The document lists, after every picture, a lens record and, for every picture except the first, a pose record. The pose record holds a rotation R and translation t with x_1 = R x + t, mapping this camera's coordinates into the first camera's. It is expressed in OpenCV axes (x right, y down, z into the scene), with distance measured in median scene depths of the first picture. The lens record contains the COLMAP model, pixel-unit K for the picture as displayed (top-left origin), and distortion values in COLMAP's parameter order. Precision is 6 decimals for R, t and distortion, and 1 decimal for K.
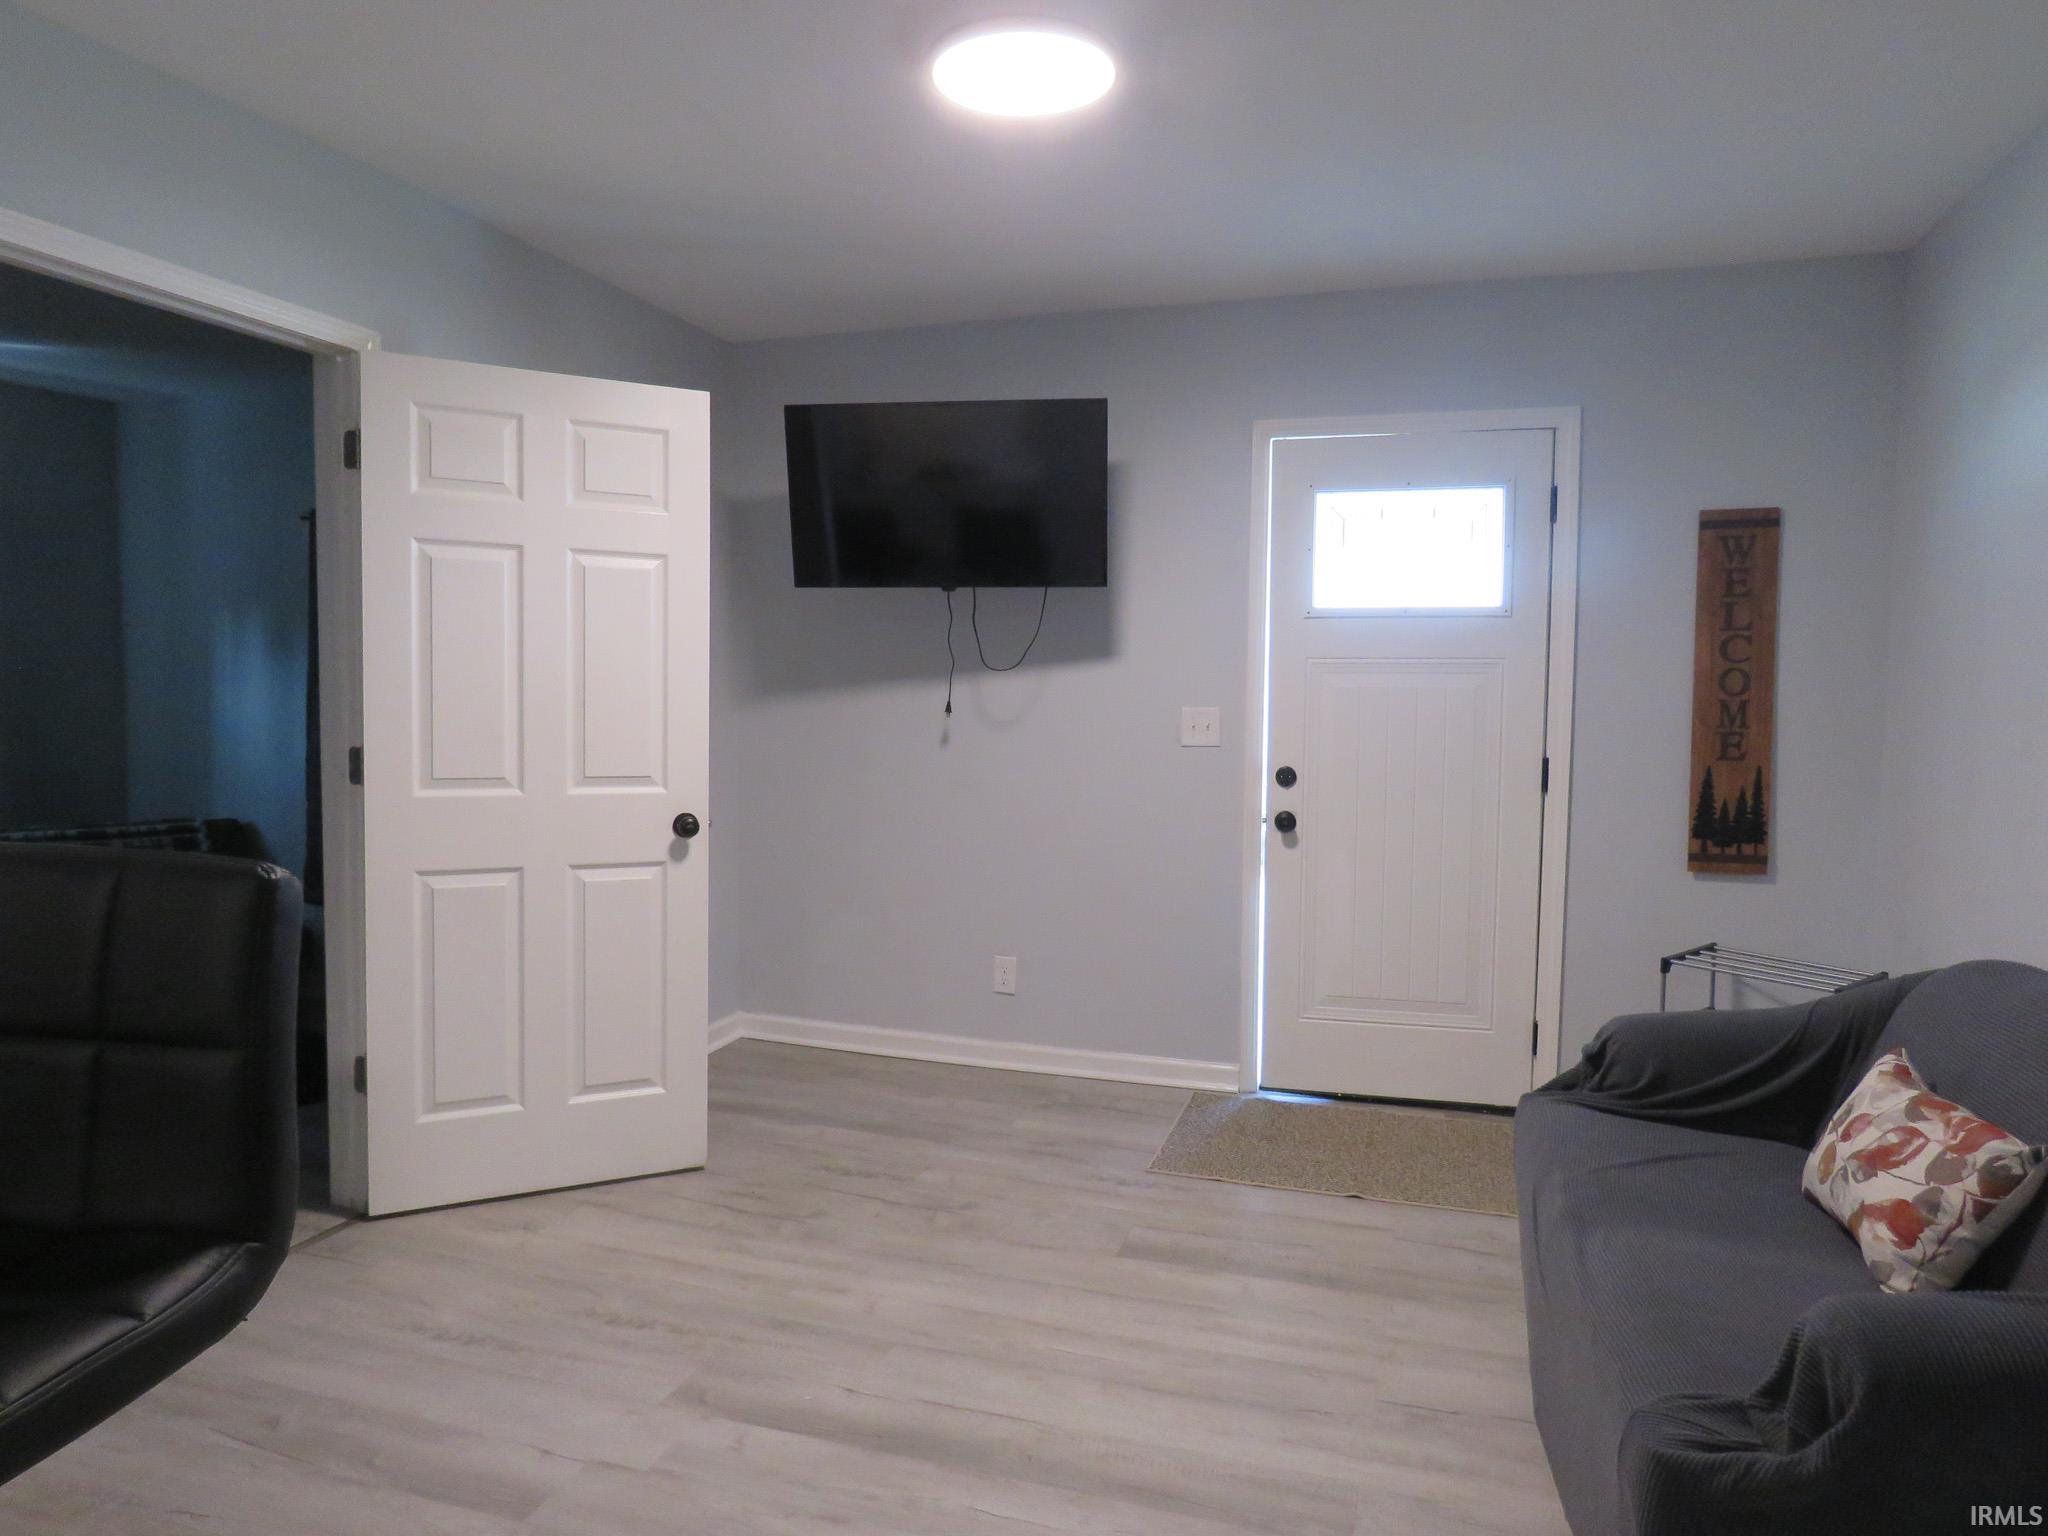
lens RADIAL K [[1348.7, 0, 1026.5], [0, 1348.7, 765.3], [0, 0, 1]] dist [0.005657, 0.005464]
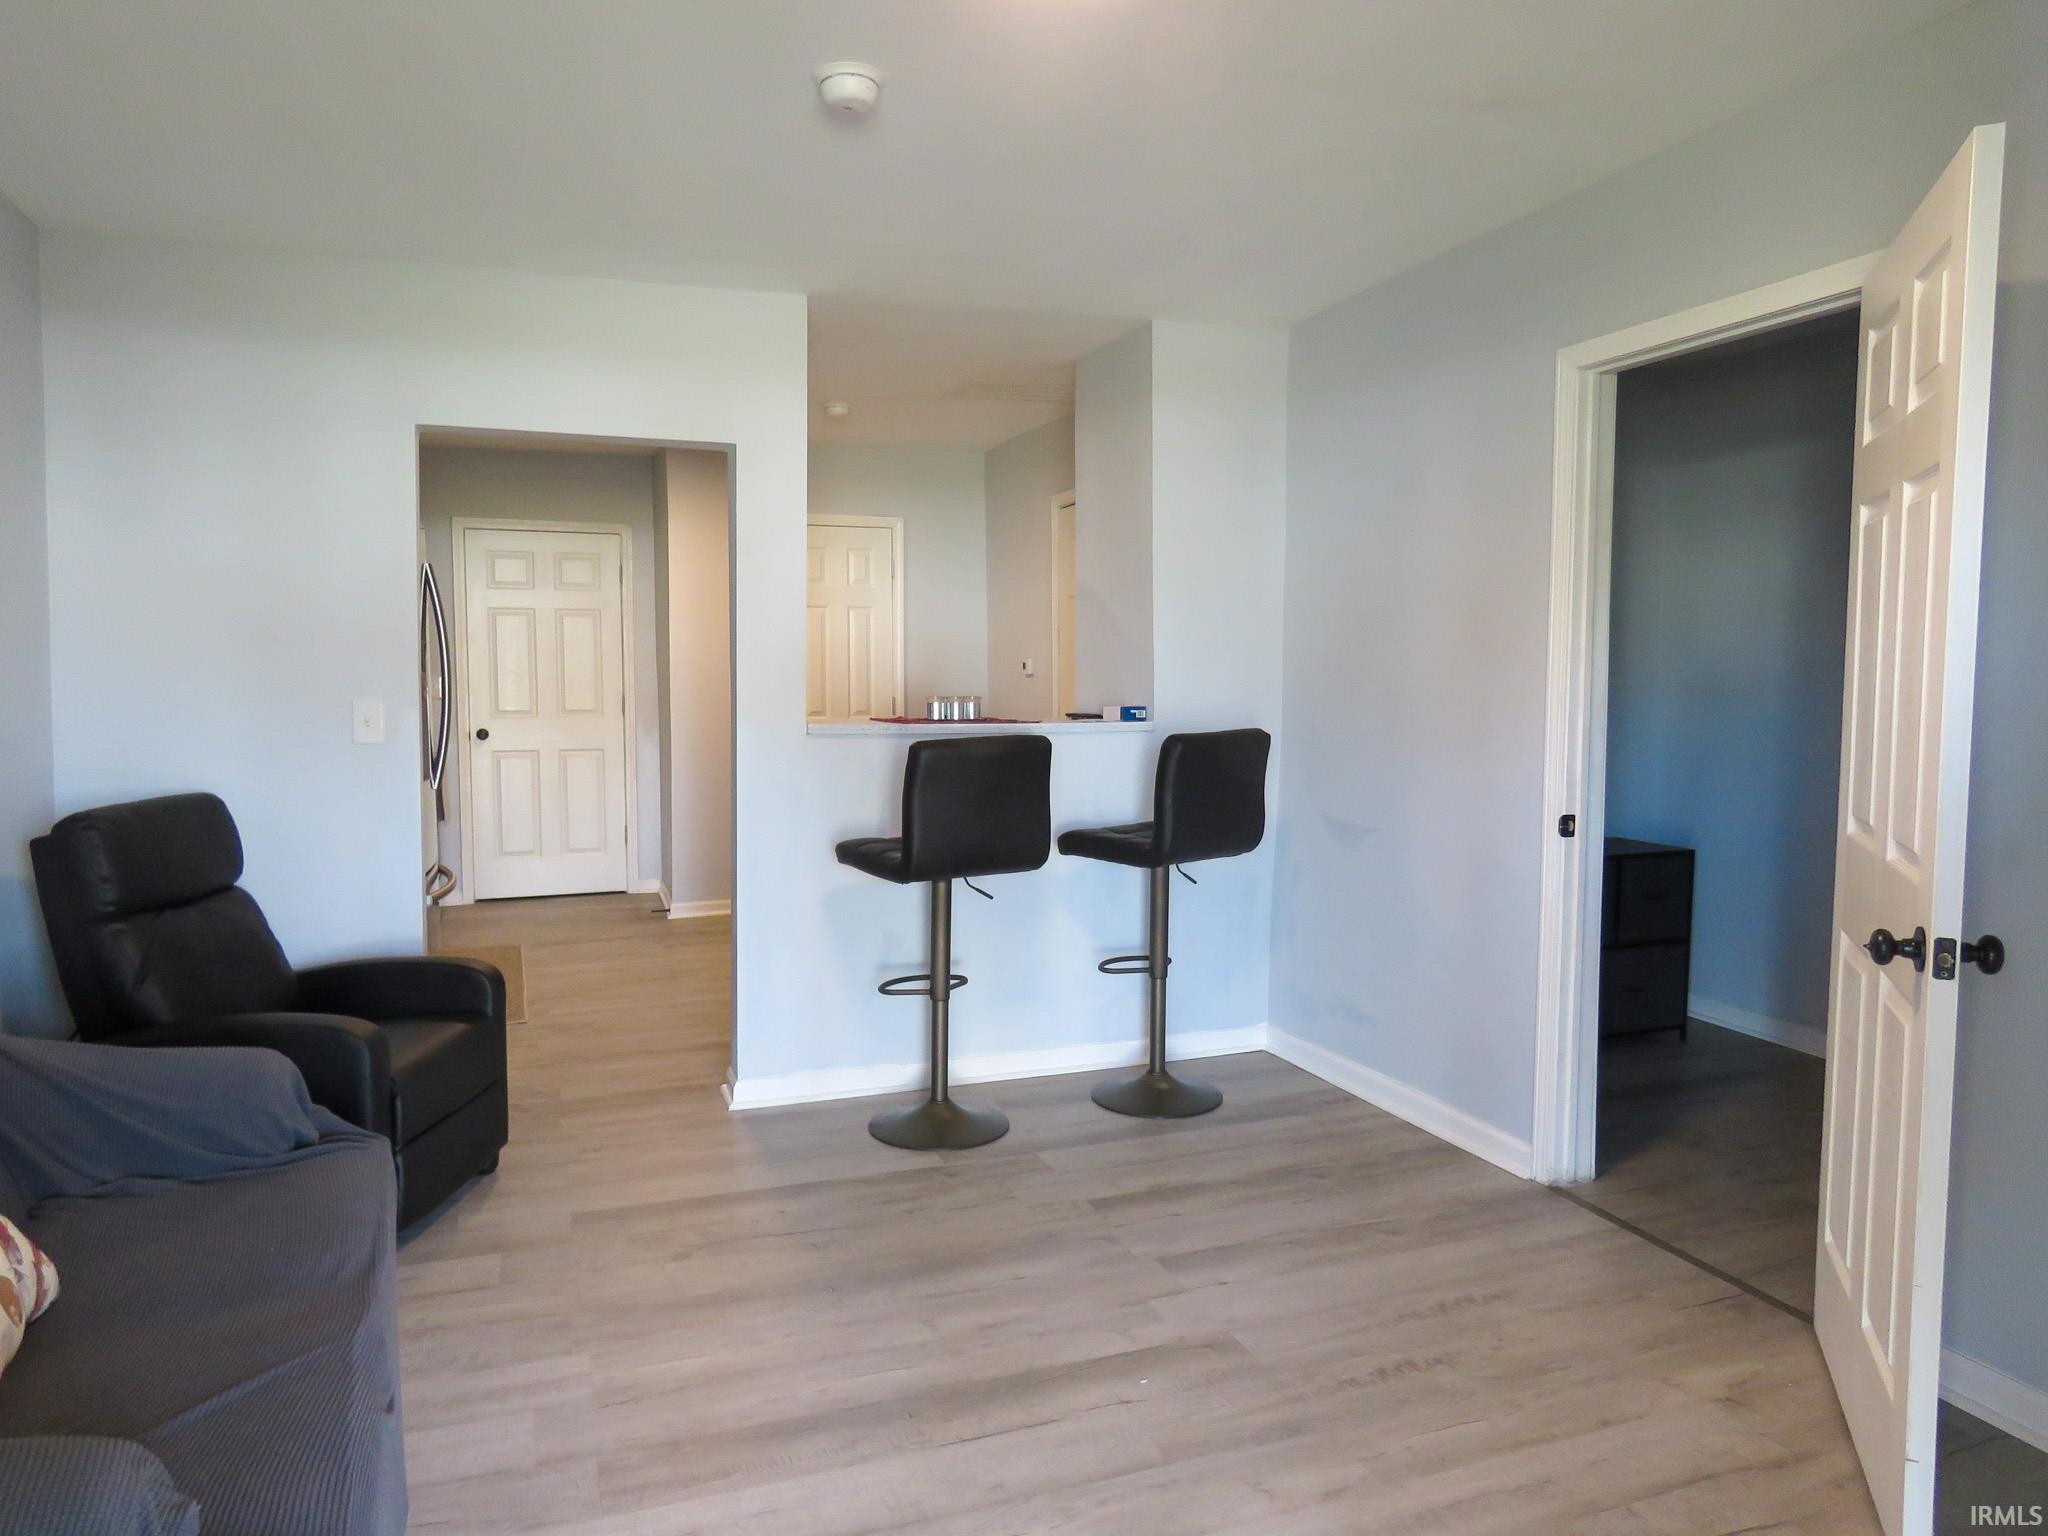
lens RADIAL K [[1348.7, 0, 1019.8], [0, 1348.7, 777.6], [0, 0, 1]] dist [0.005657, 0.005464]
pose [[-0.780584, 0.040596, -0.623731, 0.543130], [-0.045878, 0.991476, 0.121946, -0.111686], [0.623365, 0.123804, -0.772068, 1.704325]]
